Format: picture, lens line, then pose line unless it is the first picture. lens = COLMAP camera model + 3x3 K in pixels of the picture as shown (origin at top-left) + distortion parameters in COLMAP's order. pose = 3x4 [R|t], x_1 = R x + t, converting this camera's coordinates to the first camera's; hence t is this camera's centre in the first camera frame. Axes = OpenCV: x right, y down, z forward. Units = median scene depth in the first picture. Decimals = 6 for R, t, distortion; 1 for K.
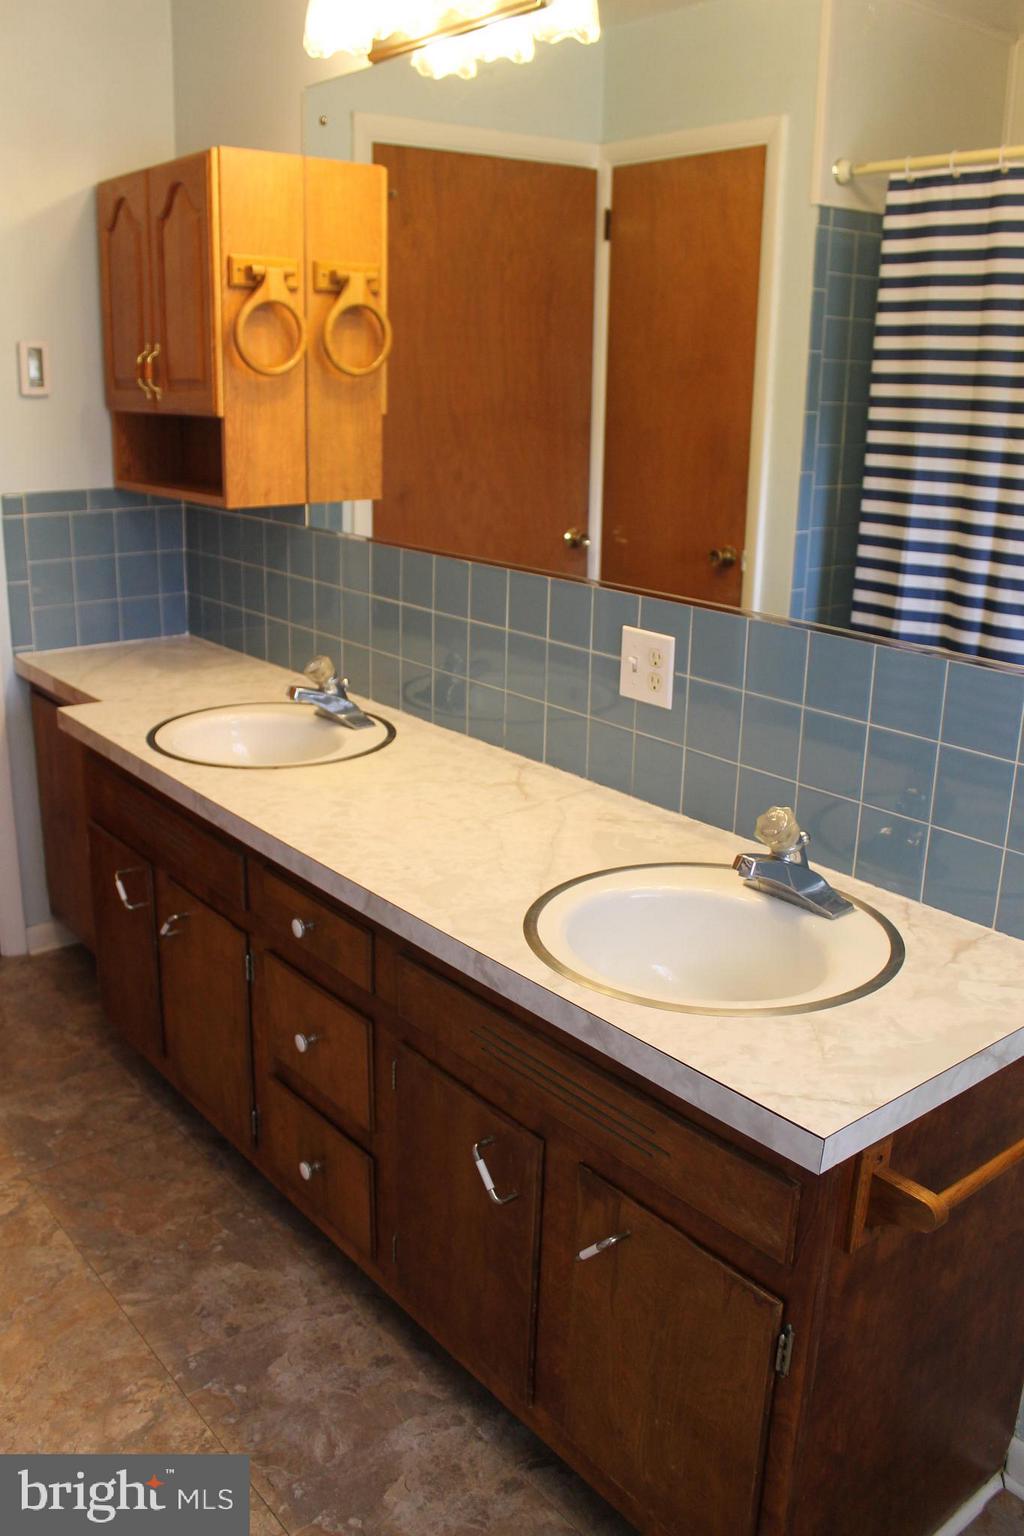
lens RADIAL K [[1300.1, 0, 512.3], [0, 1300.1, 753.5], [0, 0, 1]] dist [-0.157115, 0.131527]
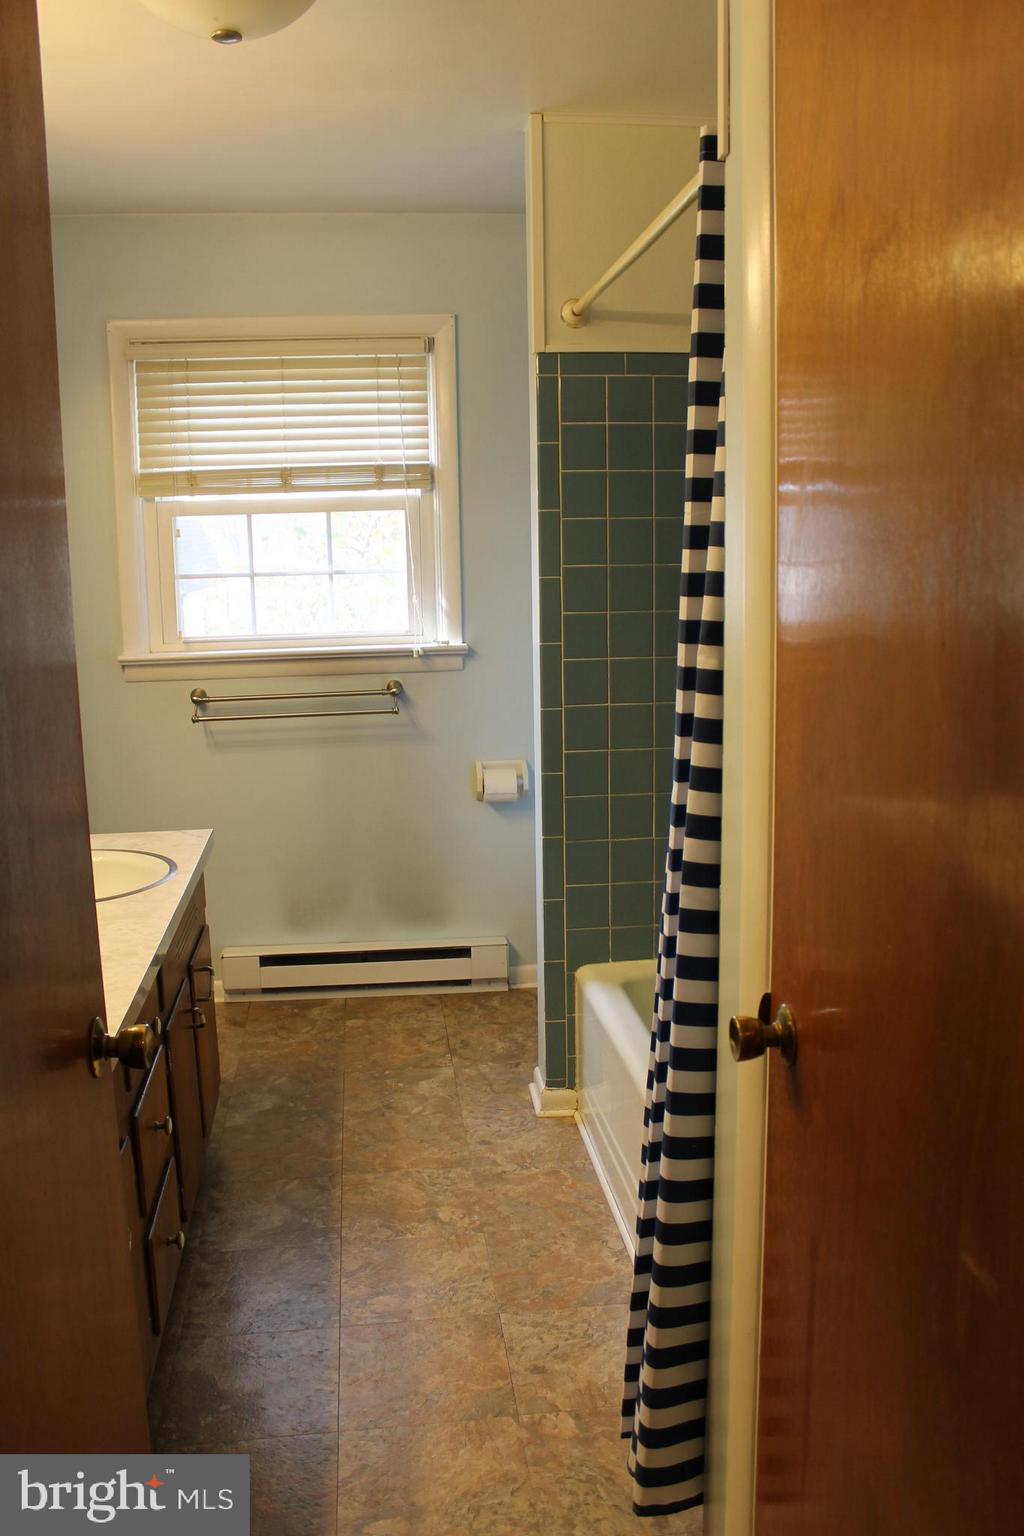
lens RADIAL K [[1300.1, 0, 512.3], [0, 1300.1, 753.5], [0, 0, 1]] dist [-0.157115, 0.131527]
pose [[-0.846951, -0.093599, 0.523368, -1.053680], [0.149341, 0.902869, 0.403144, -0.522453], [-0.510267, 0.419603, -0.750707, 1.654033]]
